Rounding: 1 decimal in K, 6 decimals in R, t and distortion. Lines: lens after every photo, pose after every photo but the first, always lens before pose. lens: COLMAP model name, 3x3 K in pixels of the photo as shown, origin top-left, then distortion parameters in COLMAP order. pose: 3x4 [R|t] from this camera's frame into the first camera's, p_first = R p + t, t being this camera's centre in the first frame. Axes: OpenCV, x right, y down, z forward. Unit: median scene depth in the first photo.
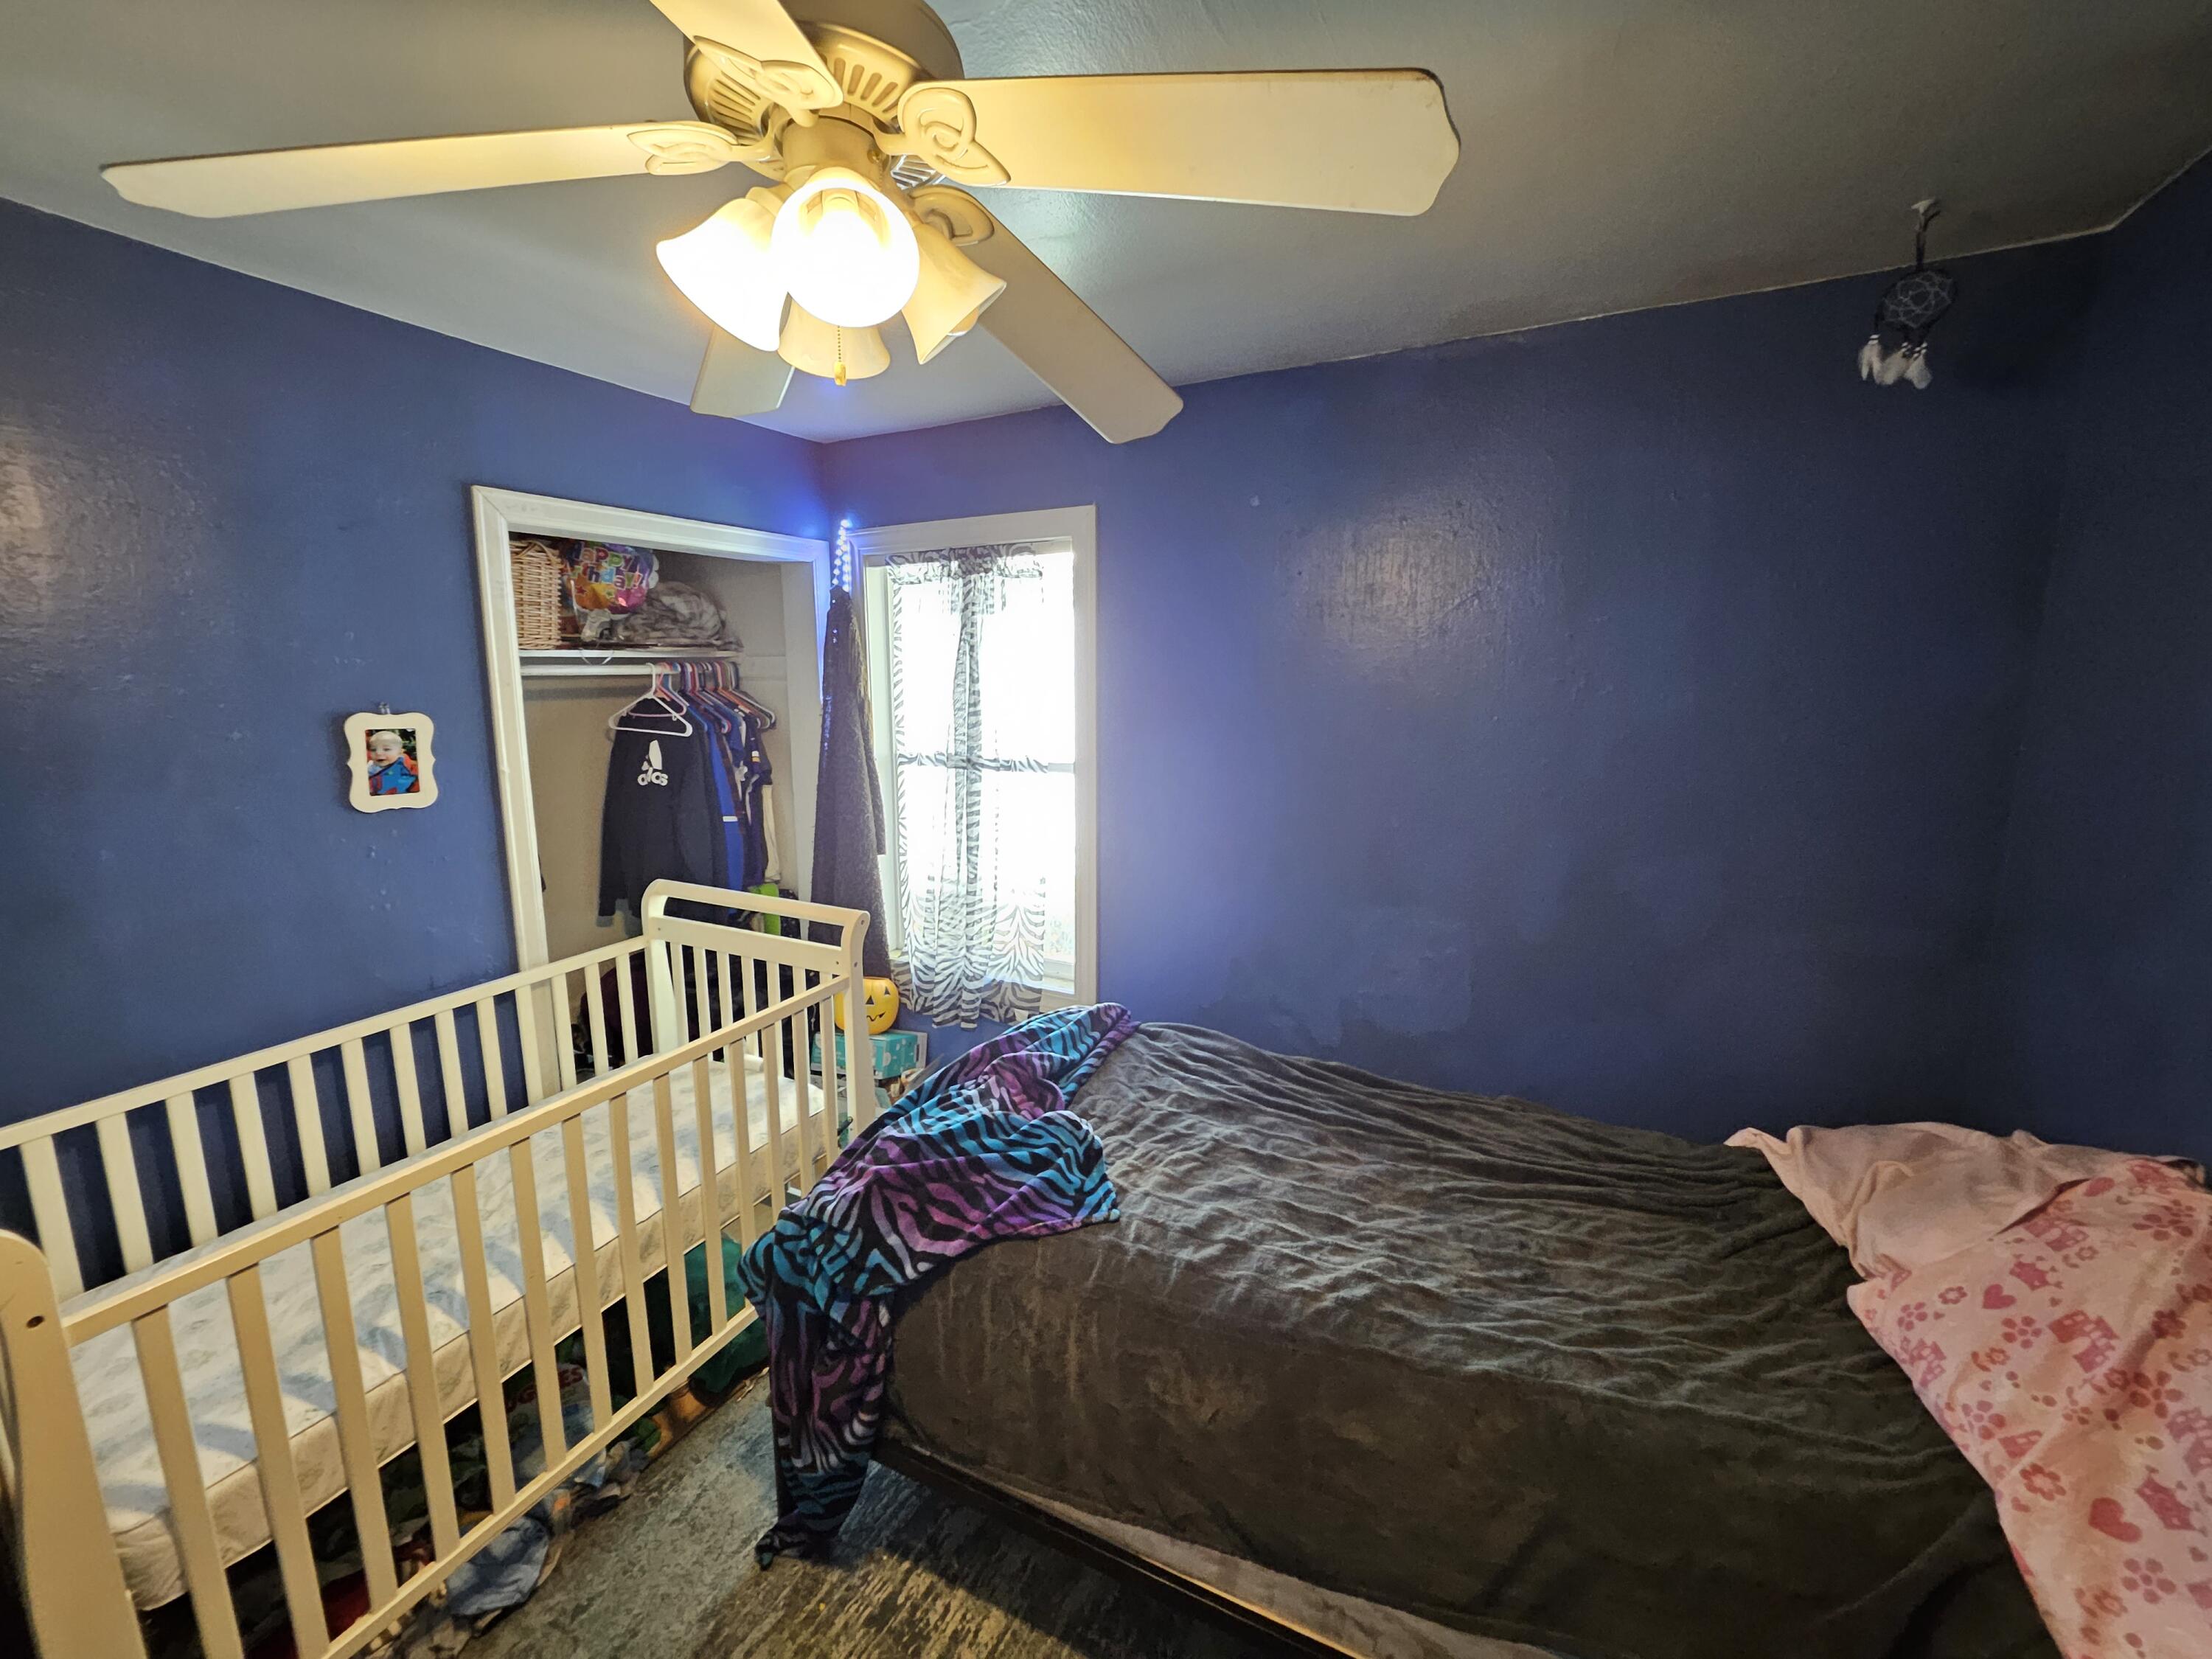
lens RADIAL K [[863.4, 0, 1107.8], [0, 863.4, 804.0], [0, 0, 1]] dist [0.000269, -0.000134]
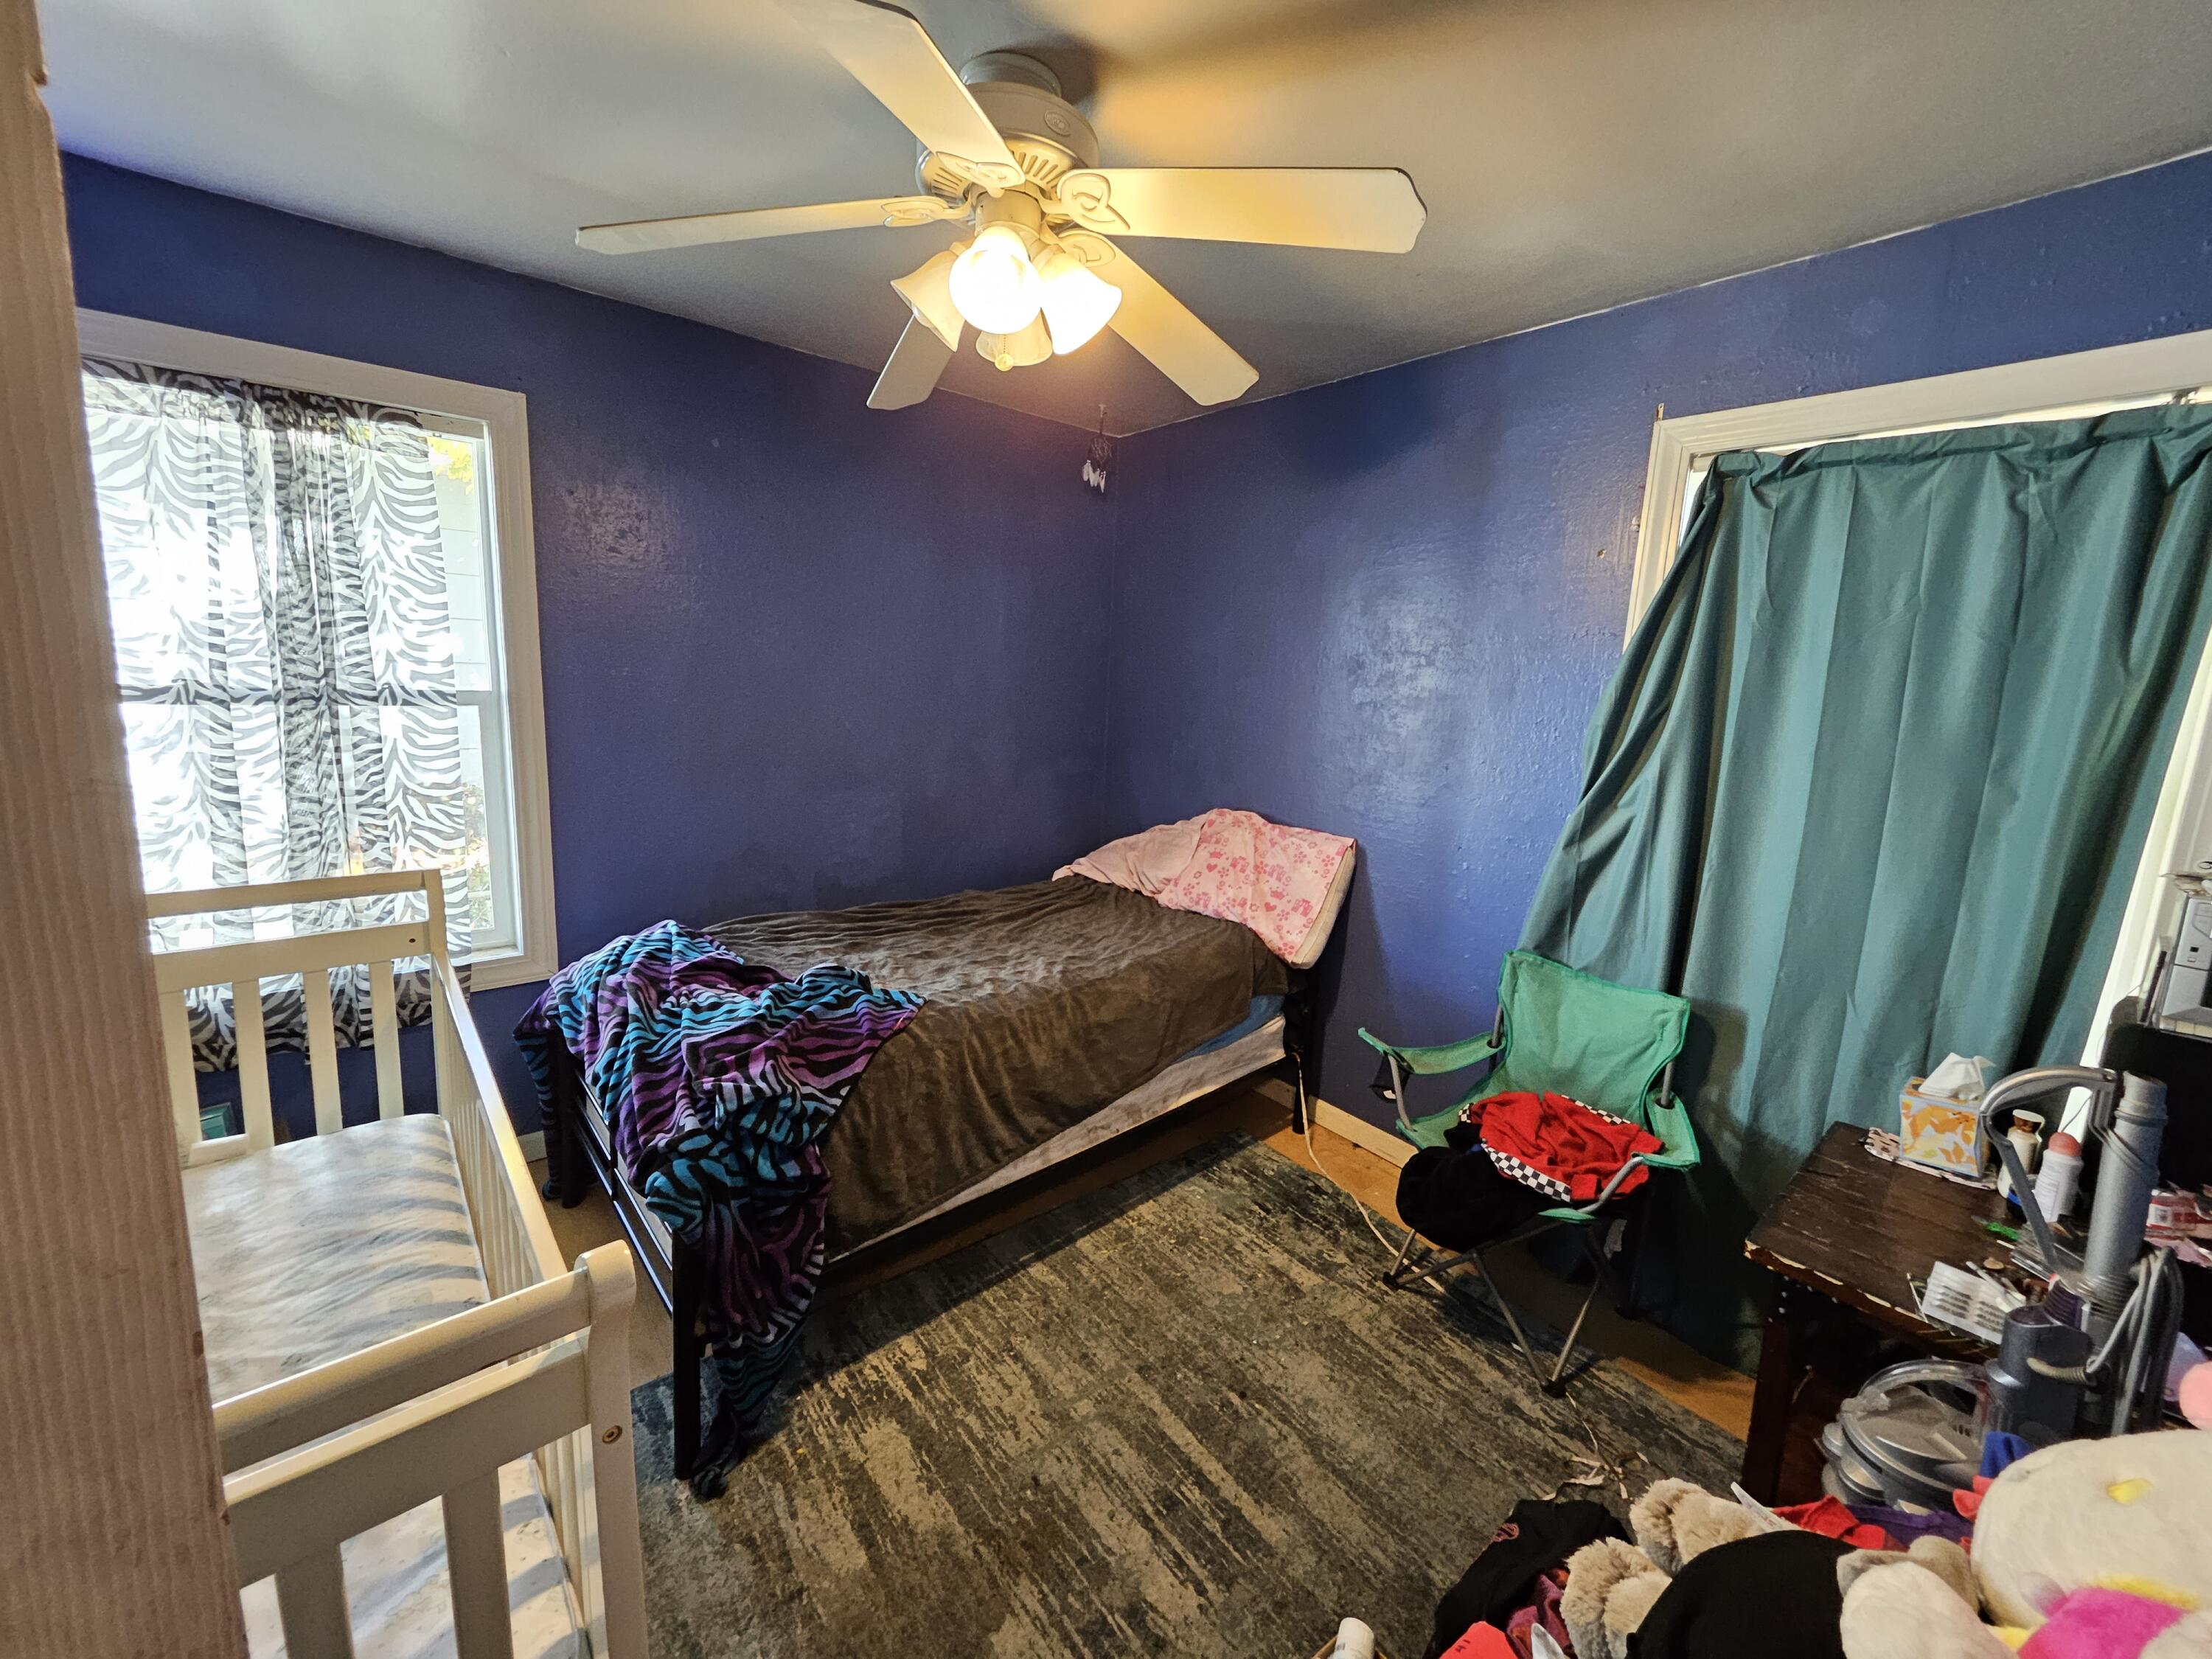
lens RADIAL K [[863.4, 0, 1107.8], [0, 863.4, 804.0], [0, 0, 1]] dist [0.000269, -0.000134]
pose [[0.378776, -0.129674, 0.916359, -1.007261], [0.097802, 0.990200, 0.099697, 0.065139], [-0.920306, 0.051859, 0.387746, 0.185852]]
